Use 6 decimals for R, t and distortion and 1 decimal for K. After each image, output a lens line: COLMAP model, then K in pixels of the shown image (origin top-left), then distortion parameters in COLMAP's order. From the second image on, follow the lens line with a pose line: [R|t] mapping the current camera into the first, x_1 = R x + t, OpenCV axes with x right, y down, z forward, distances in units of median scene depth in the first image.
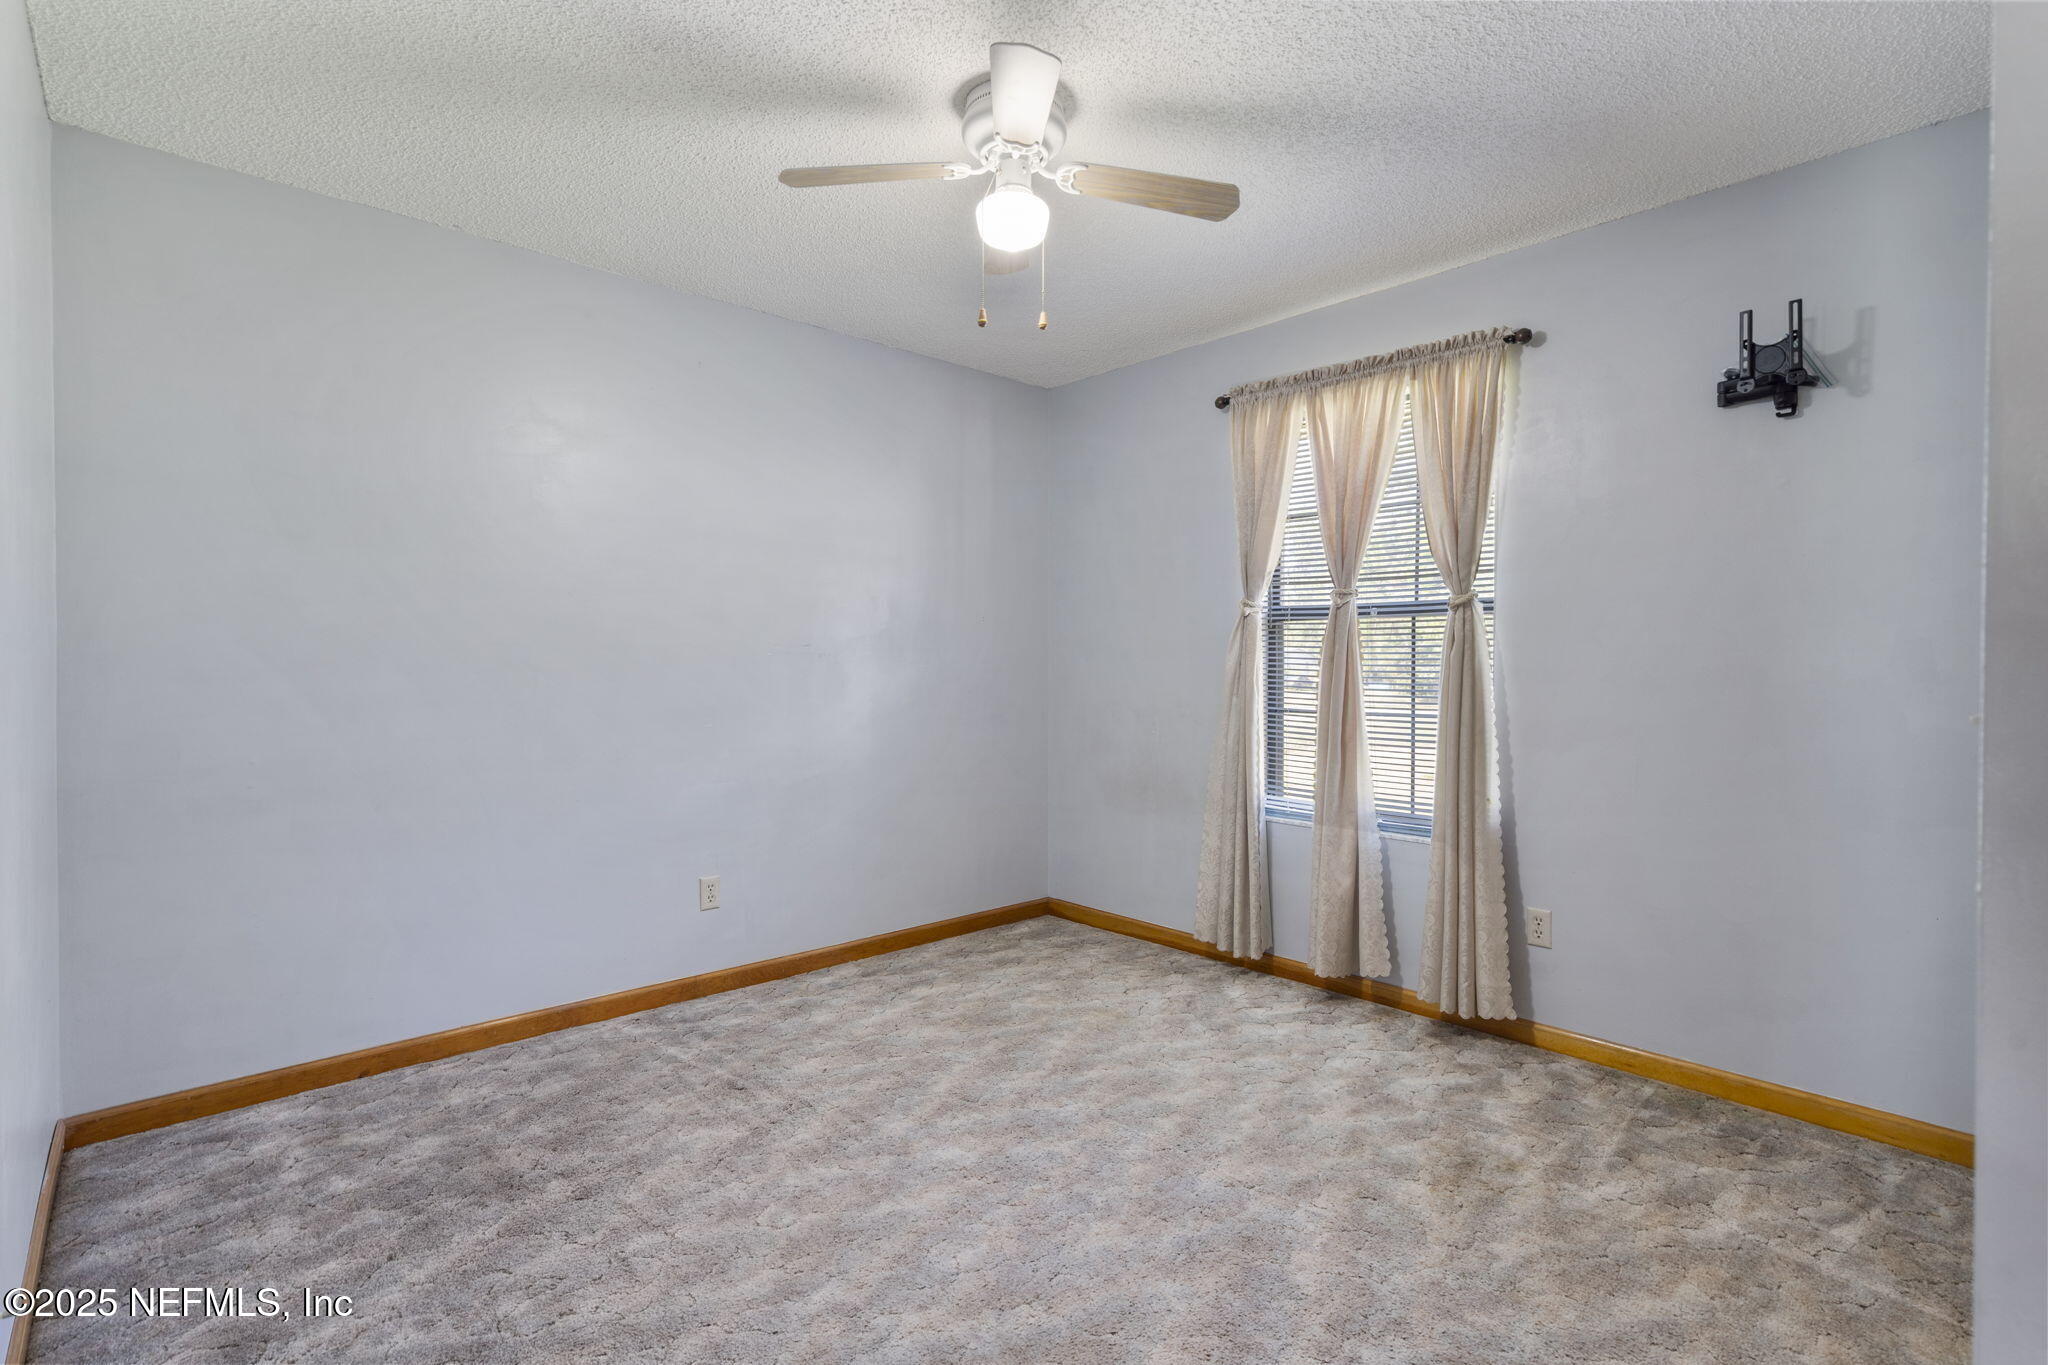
lens RADIAL K [[985.8, 0, 1024.0], [0, 985.8, 682.5], [0, 0, 1]] dist [0.010938, 0.000387]
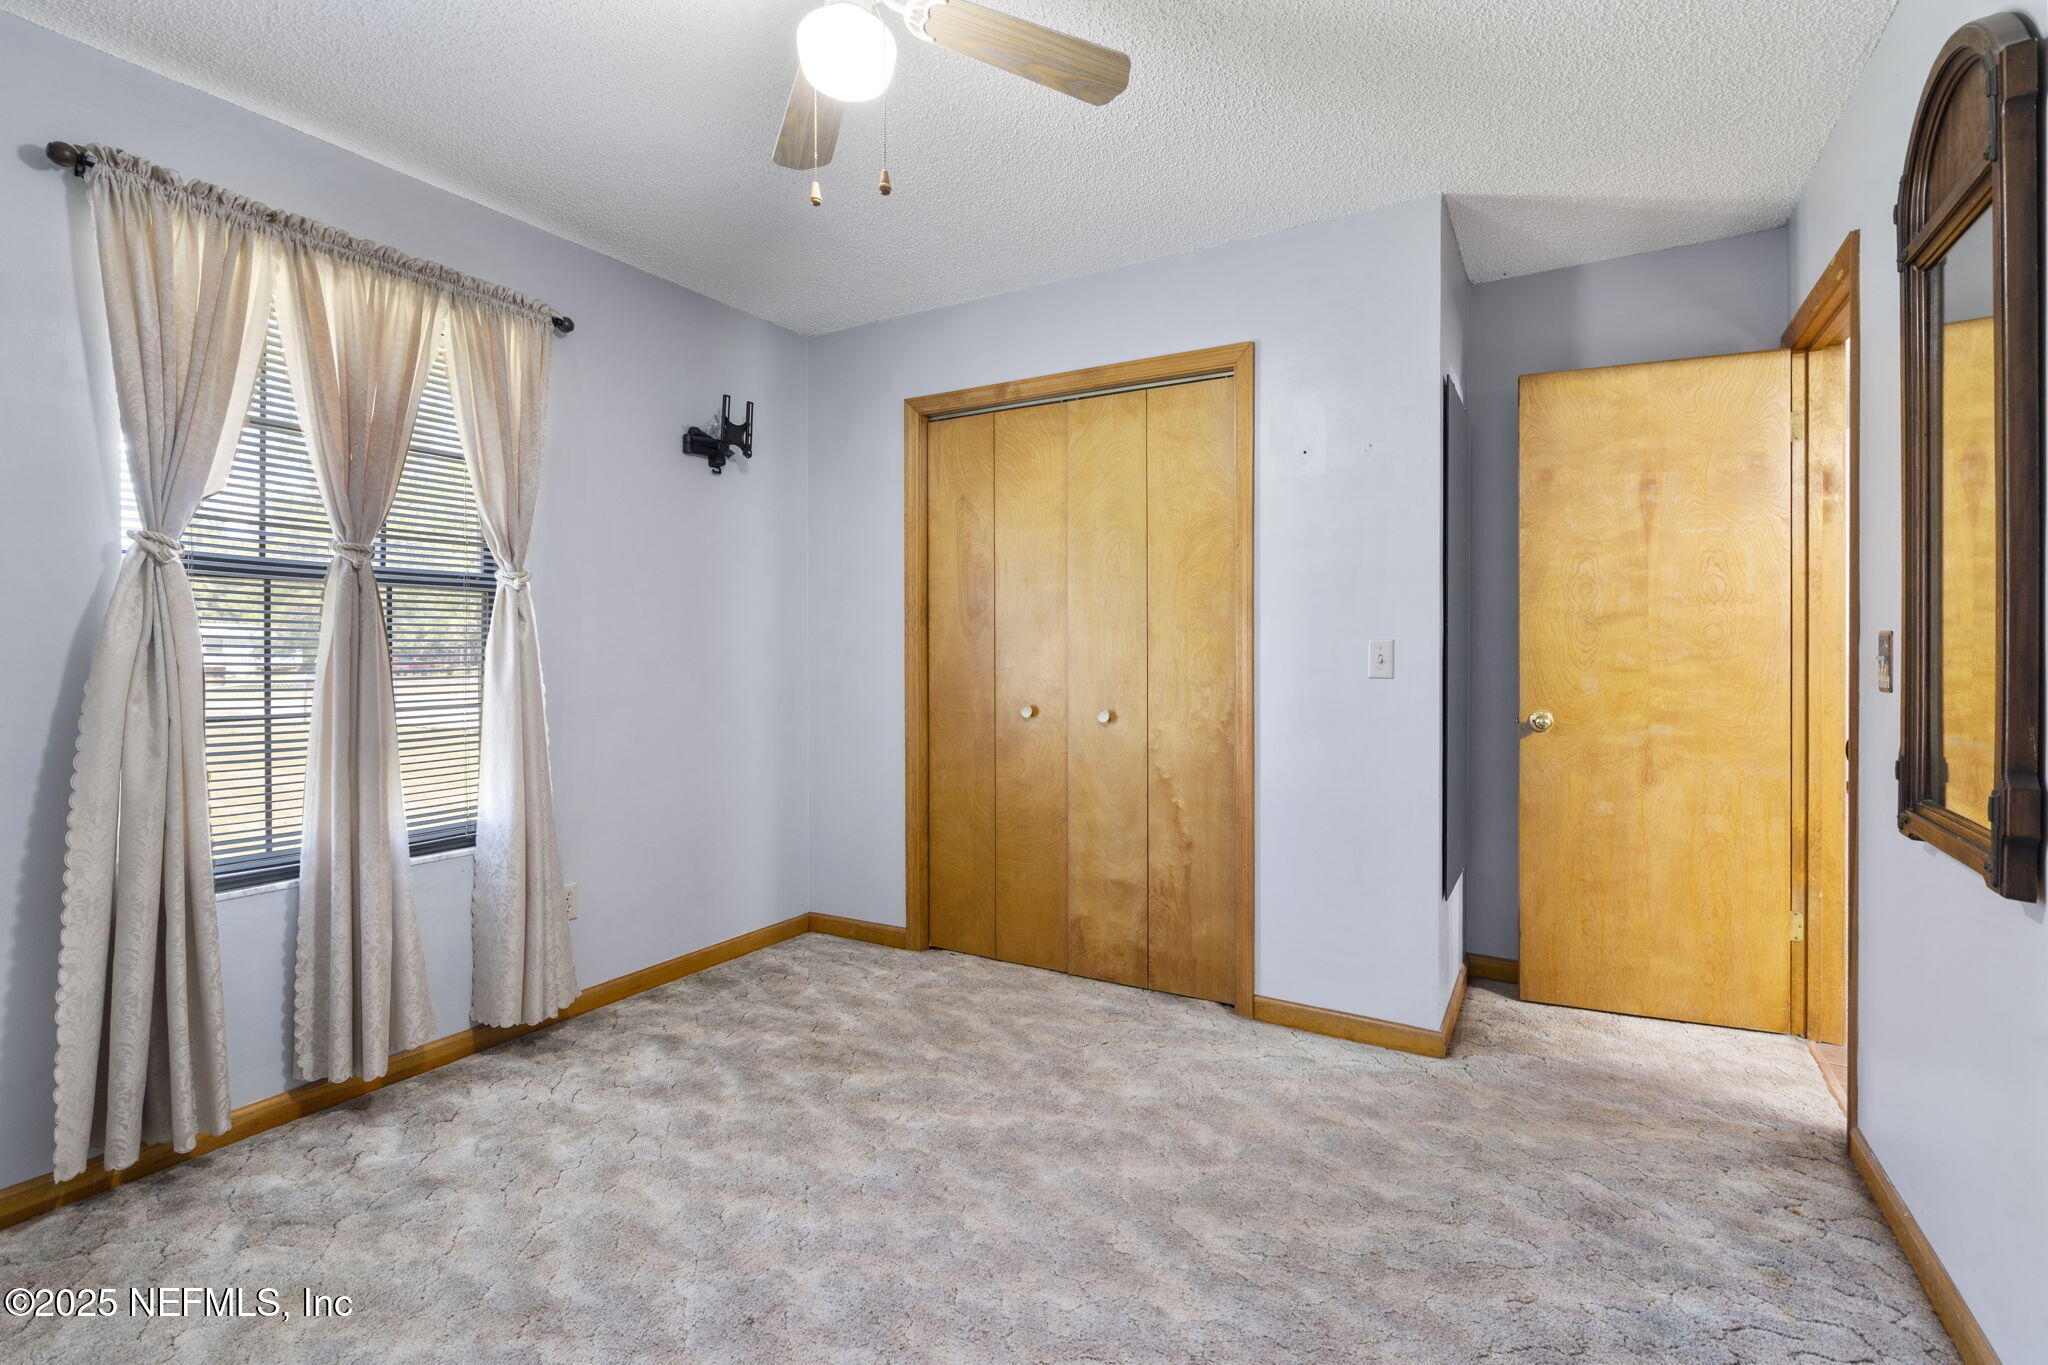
lens RADIAL K [[975.1, 0, 1021.4], [0, 975.1, 640.5], [0, 0, 1]] dist [-0.002173, -0.000498]
pose [[-0.318647, 0.006917, 0.947848, -0.568828], [0.015629, 0.999876, -0.002043, -0.013561], [-0.947745, 0.014163, -0.318715, 0.839246]]
